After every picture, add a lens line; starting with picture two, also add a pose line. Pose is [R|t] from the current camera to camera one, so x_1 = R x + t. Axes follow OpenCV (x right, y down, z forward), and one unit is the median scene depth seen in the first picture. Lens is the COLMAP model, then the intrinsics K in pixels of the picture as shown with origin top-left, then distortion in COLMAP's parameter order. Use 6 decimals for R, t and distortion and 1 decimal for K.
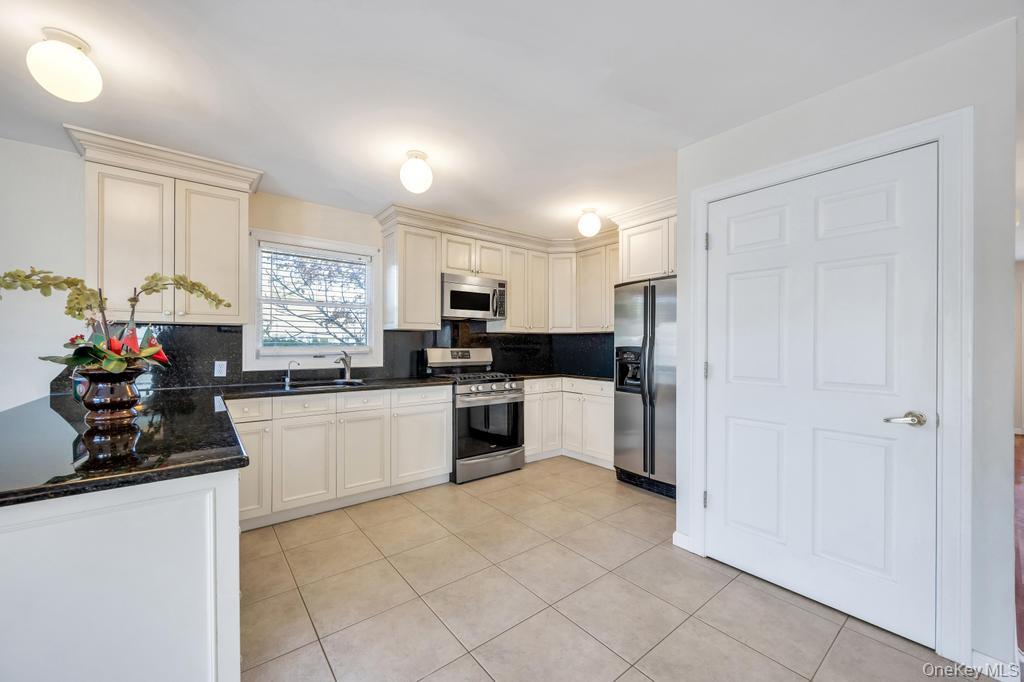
lens RADIAL K [[393.3, 0, 511.1], [0, 393.3, 343.0], [0, 0, 1]] dist [-0.001825, -0.000598]
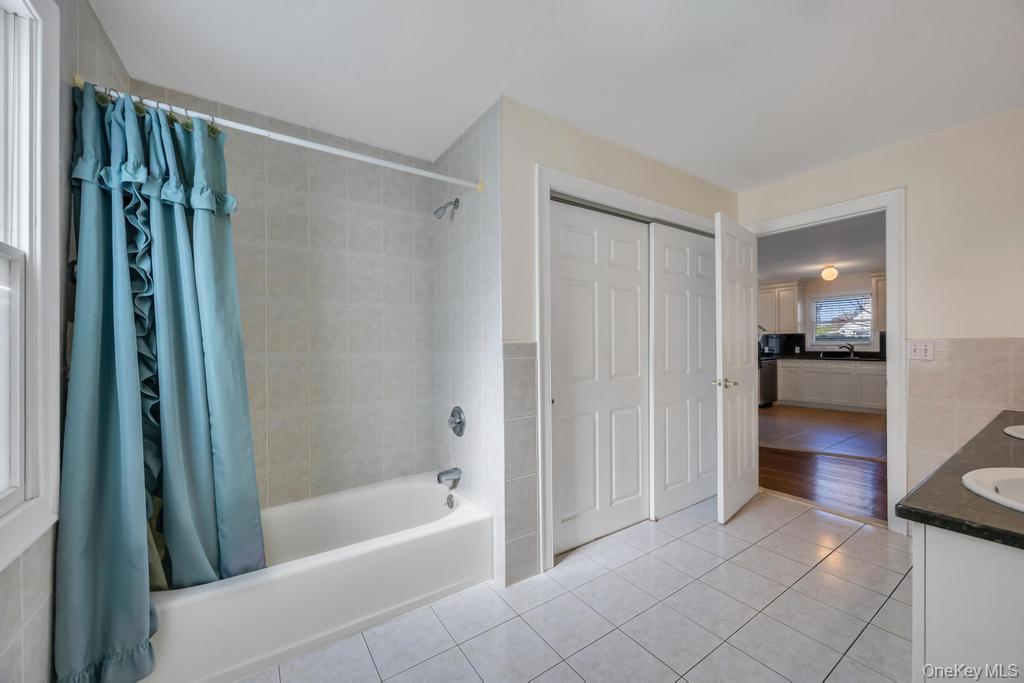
lens RADIAL K [[393.3, 0, 511.5], [0, 393.3, 342.7], [0, 0, 1]] dist [-0.001825, -0.000598]
pose [[-0.074327, -0.004358, -0.997224, 1.941286], [0.012697, 0.999905, -0.005316, 0.005588], [0.997153, -0.013057, -0.074264, -0.694337]]
